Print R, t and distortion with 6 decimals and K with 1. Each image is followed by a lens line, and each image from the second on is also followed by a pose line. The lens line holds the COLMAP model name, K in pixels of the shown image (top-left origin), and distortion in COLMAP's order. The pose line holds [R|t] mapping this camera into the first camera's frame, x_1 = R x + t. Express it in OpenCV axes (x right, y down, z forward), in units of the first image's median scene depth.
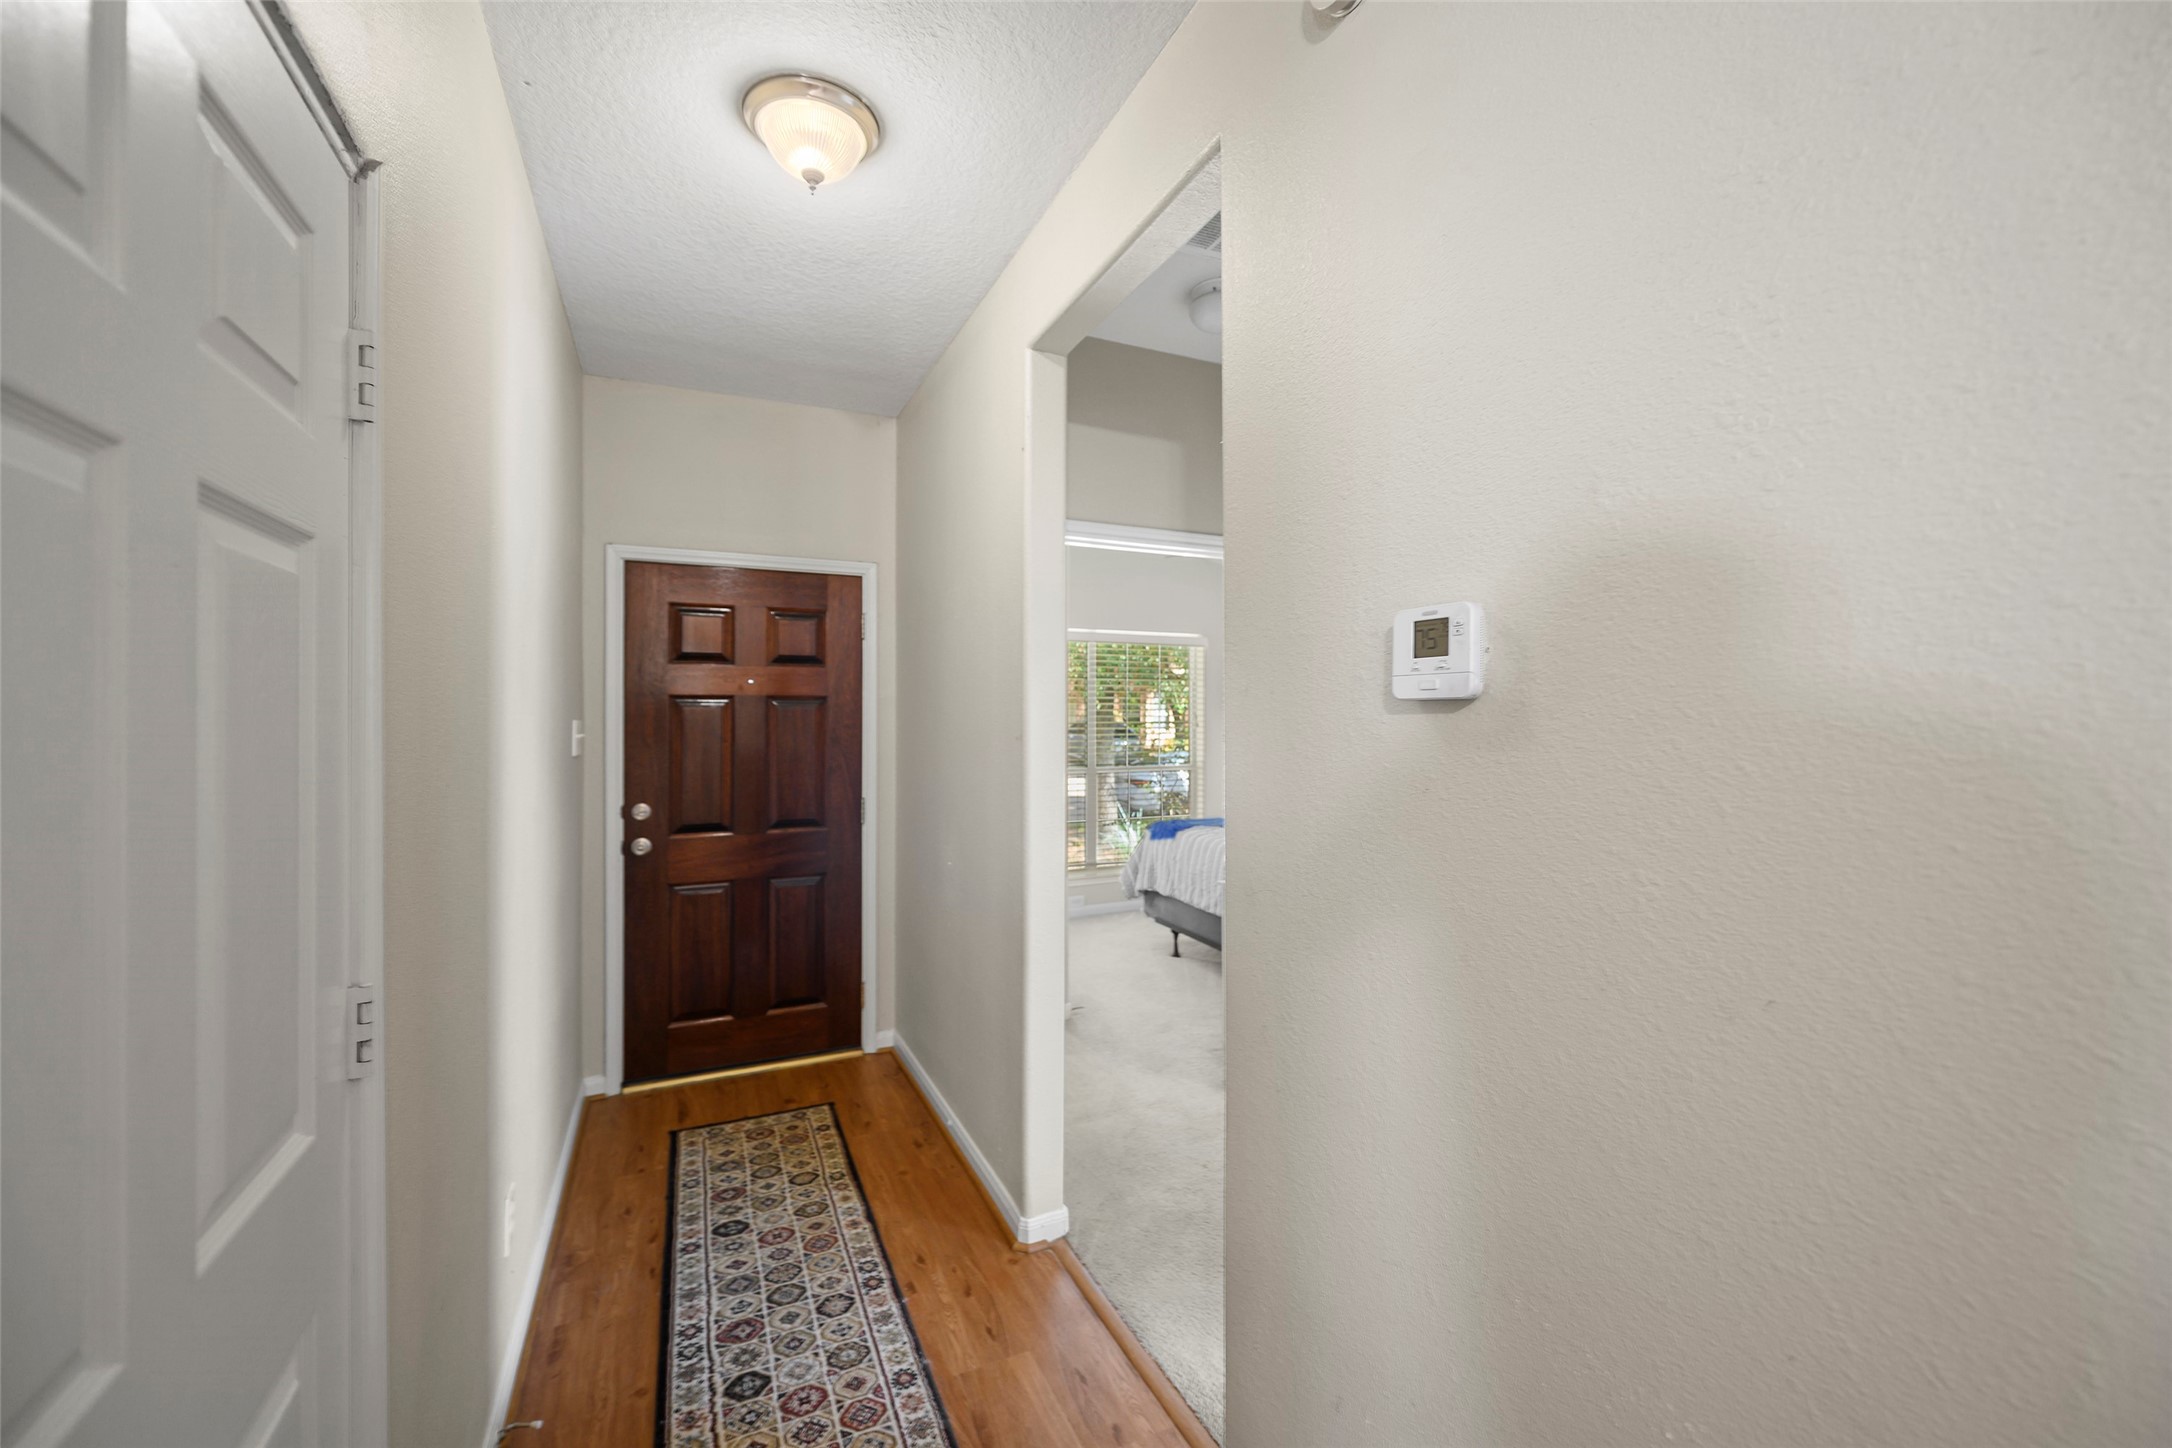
lens RADIAL K [[870.7, 0, 1085.6], [0, 870.7, 717.4], [0, 0, 1]] dist [-0.007167, 0.000157]
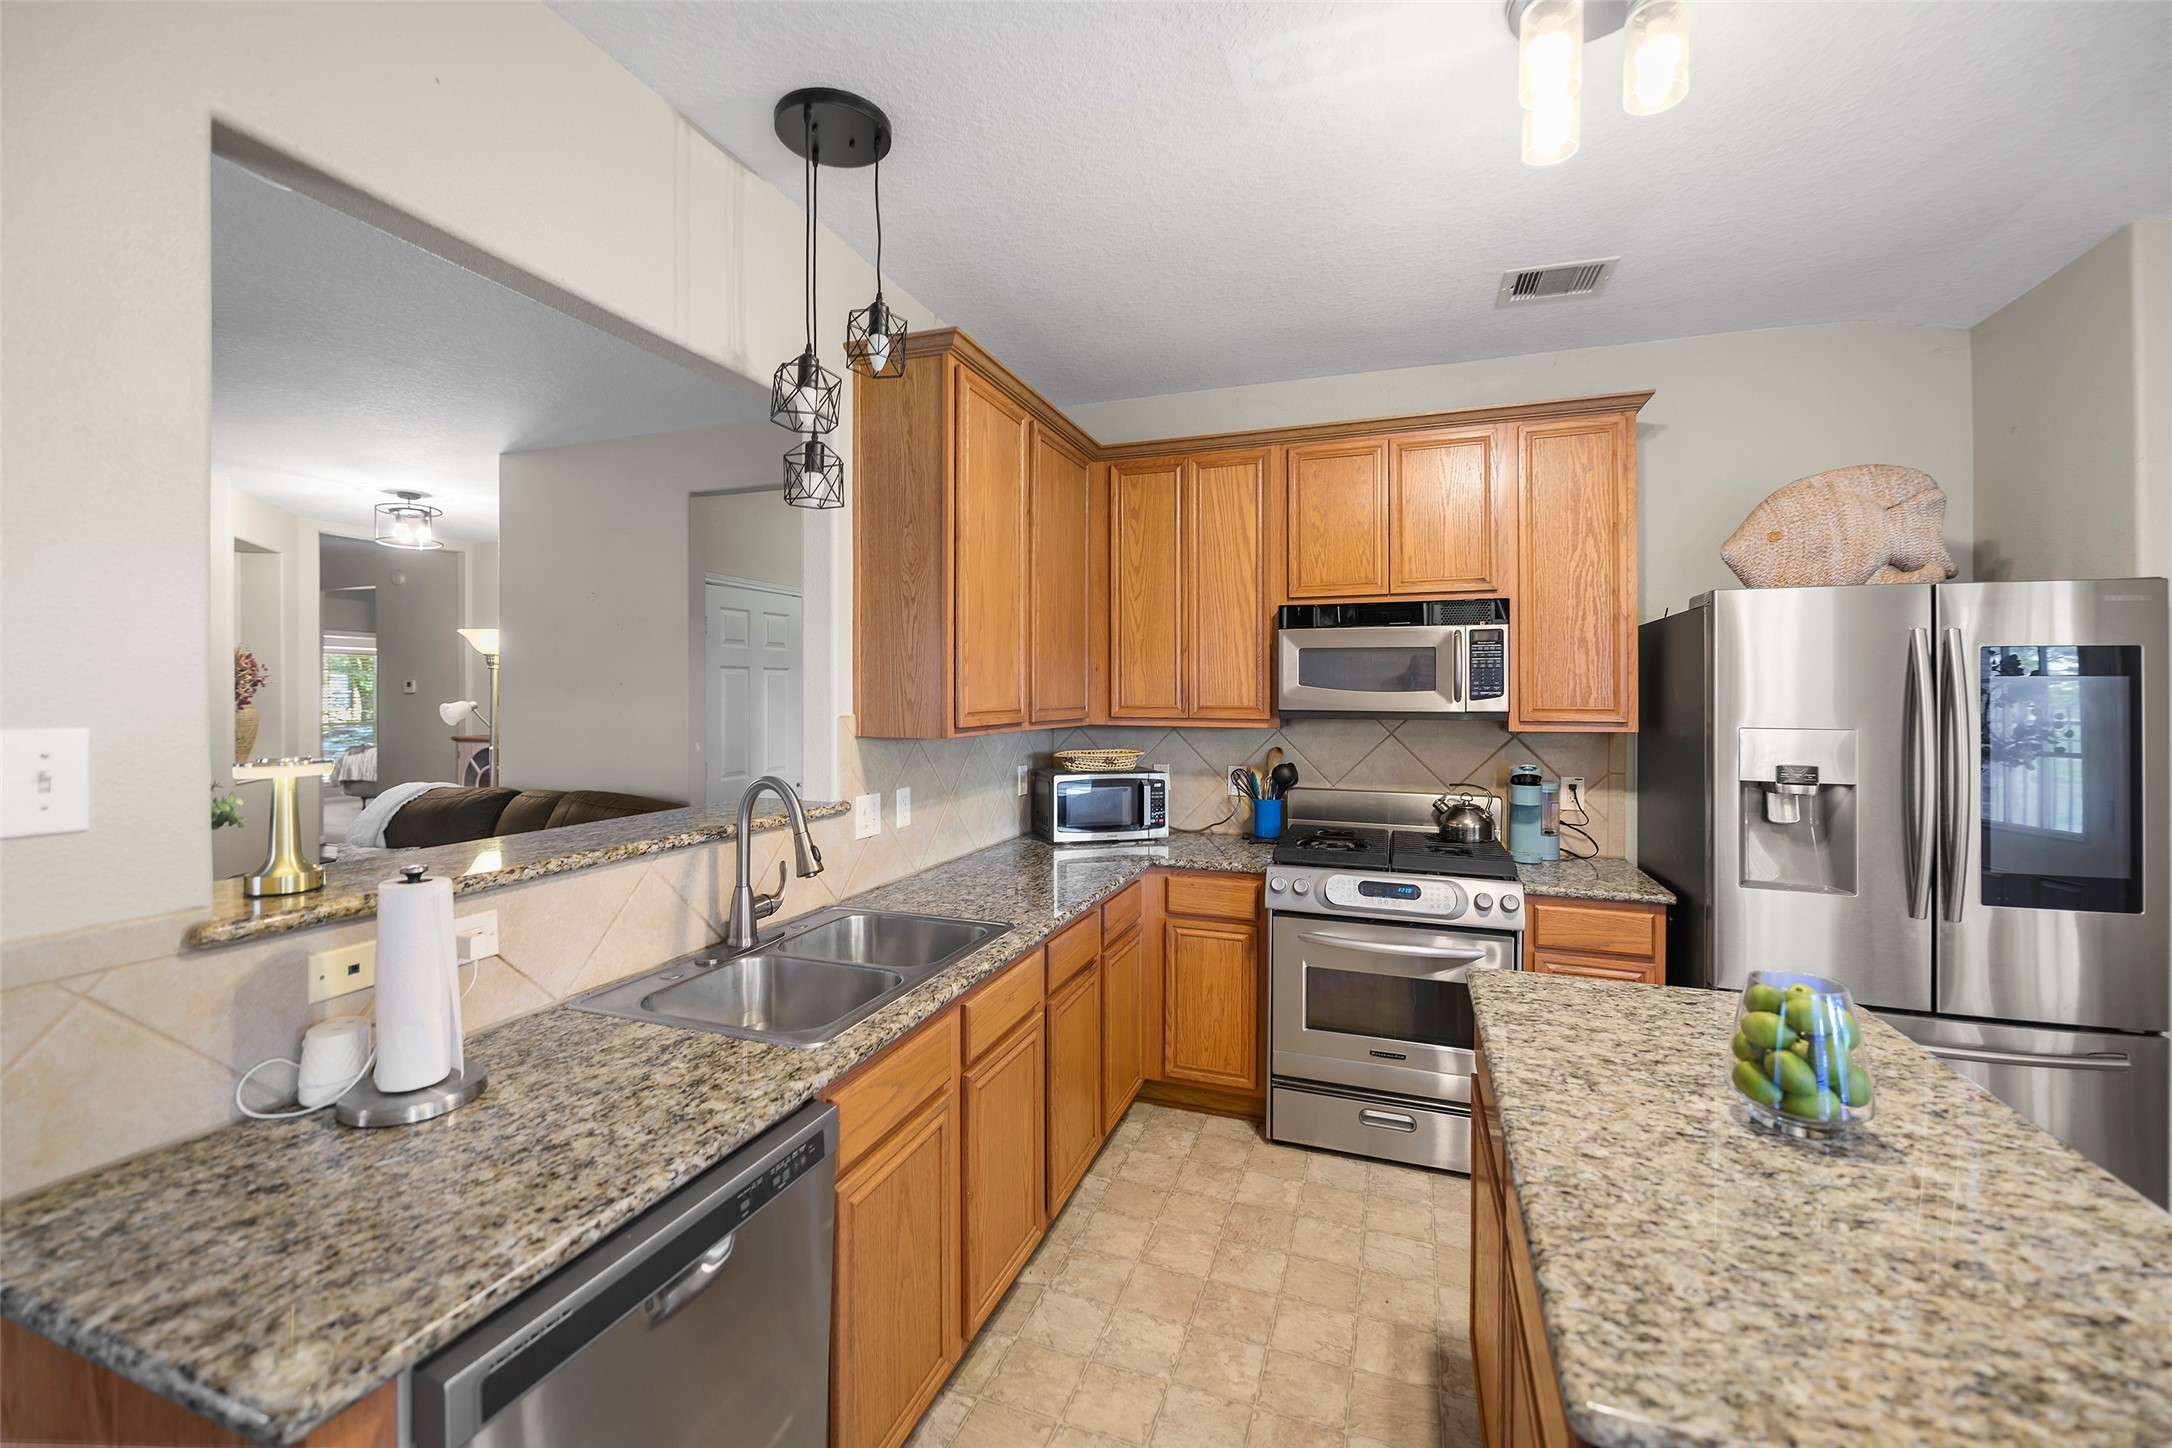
lens RADIAL K [[870.7, 0, 1048.0], [0, 870.7, 688.7], [0, 0, 1]] dist [-0.007167, 0.000157]
pose [[0.716231, 0.000050, 0.697864, -0.160783], [0.003270, 0.999989, -0.003427, -0.002107], [-0.697856, 0.004736, 0.716223, -1.533467]]
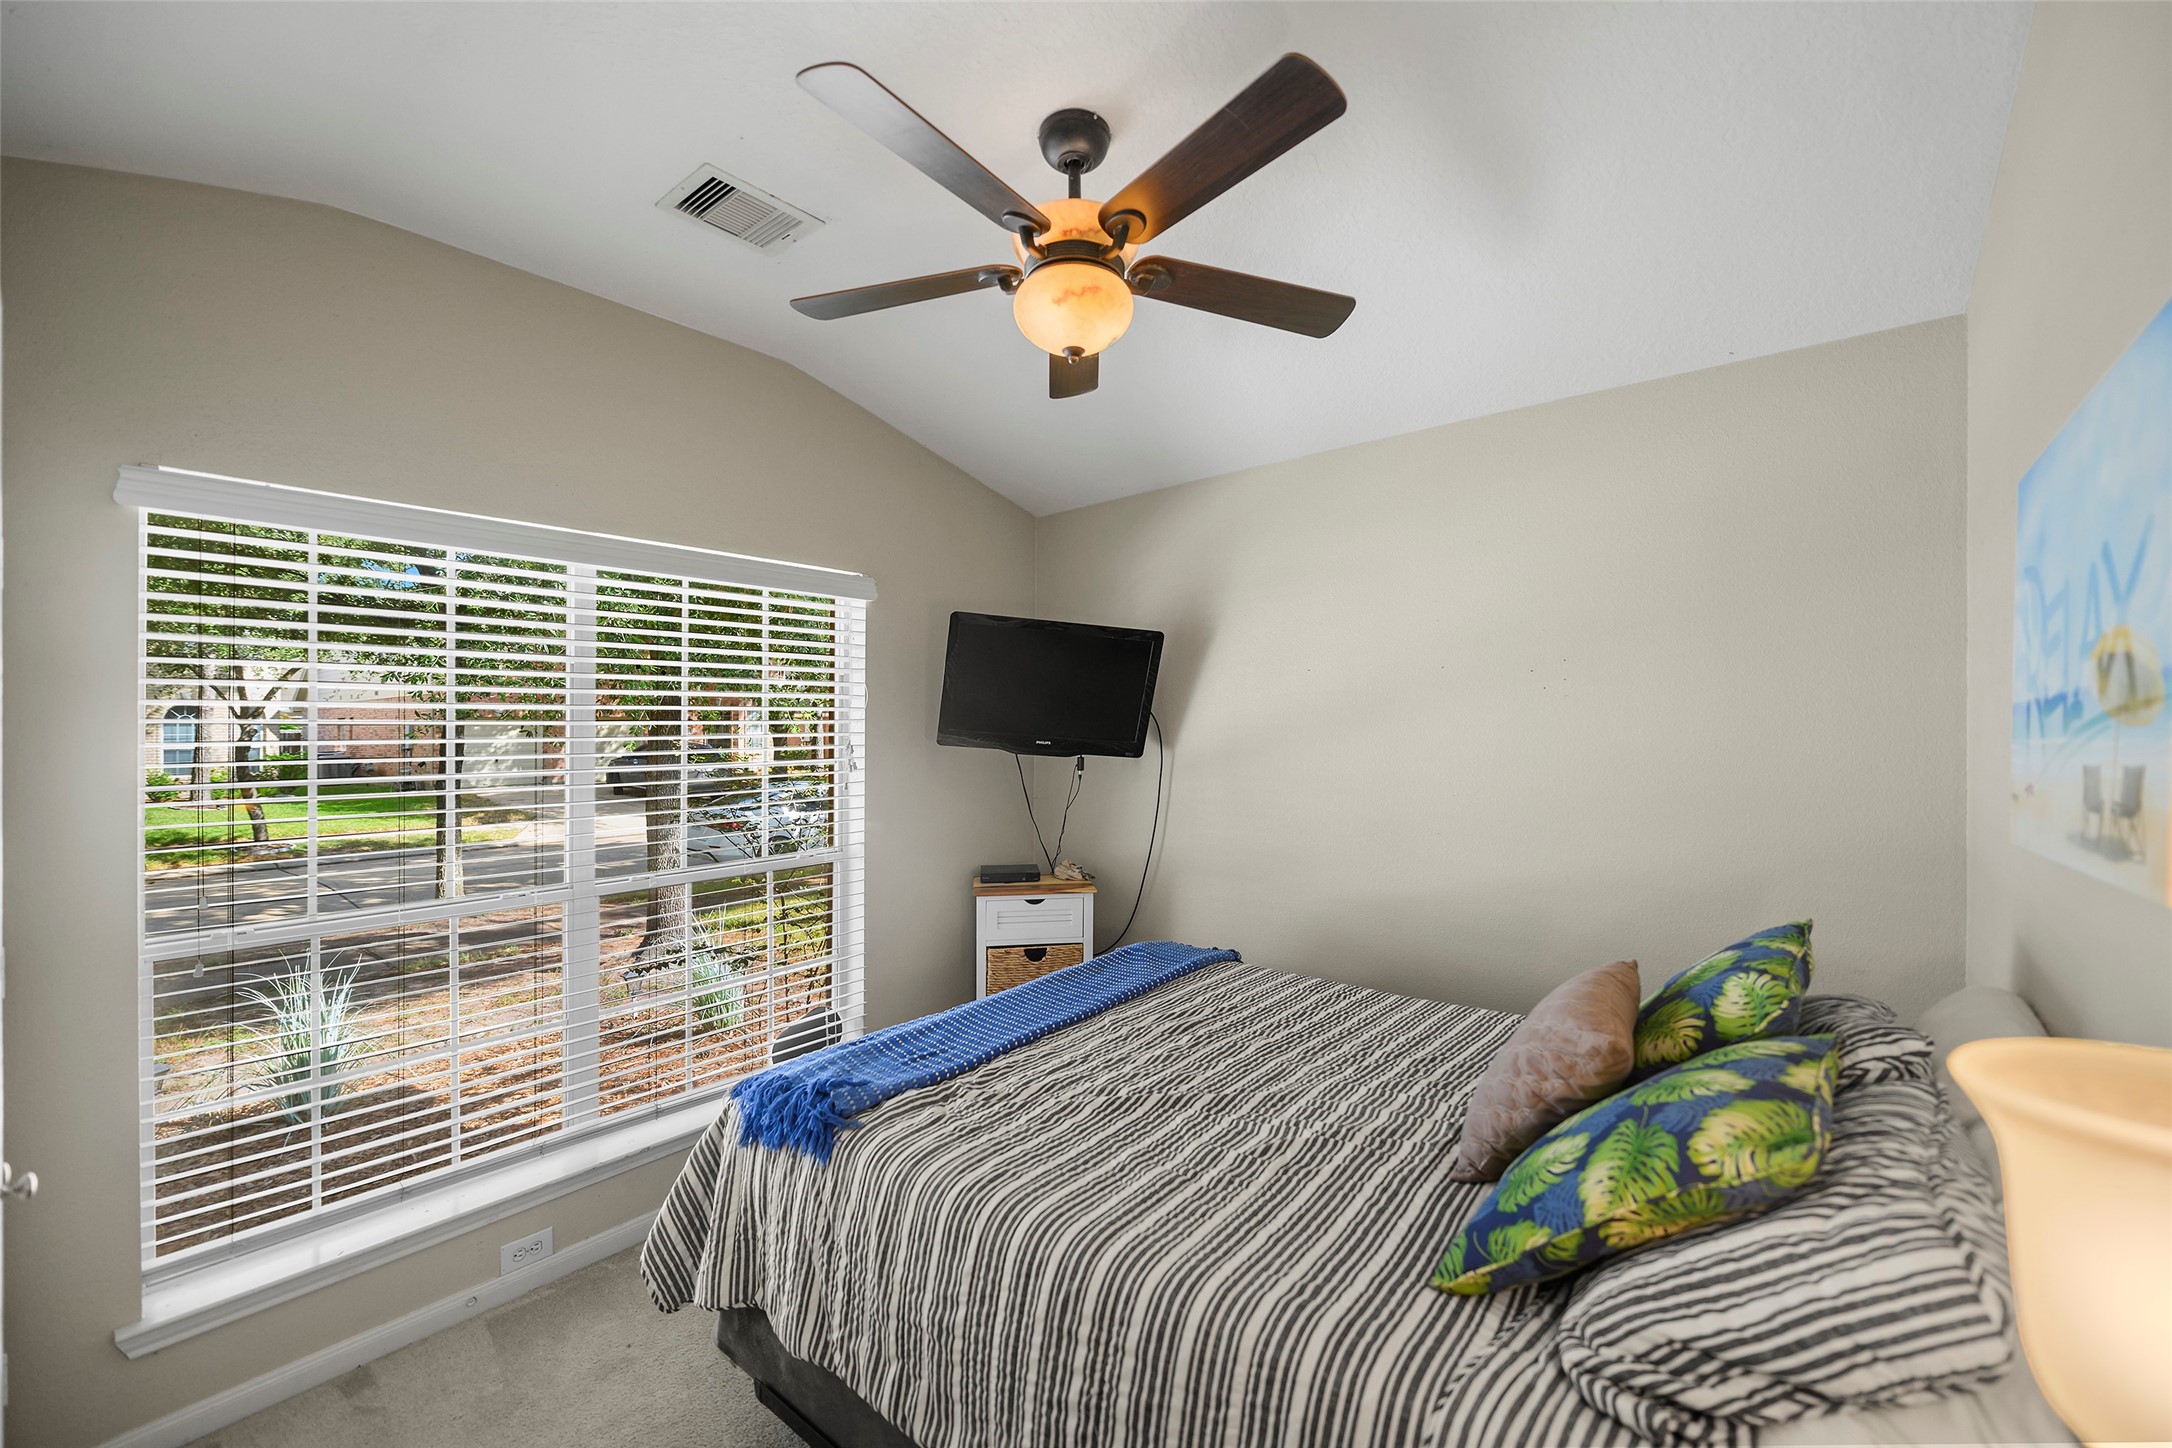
lens RADIAL K [[870.7, 0, 1089.1], [0, 870.7, 723.9], [0, 0, 1]] dist [-0.007167, 0.000157]
pose [[0.898916, 0.003567, 0.438106, 0.047077], [0.000444, 0.999959, -0.009053, -0.011109], [-0.438120, 0.008332, 0.898878, 0.637184]]
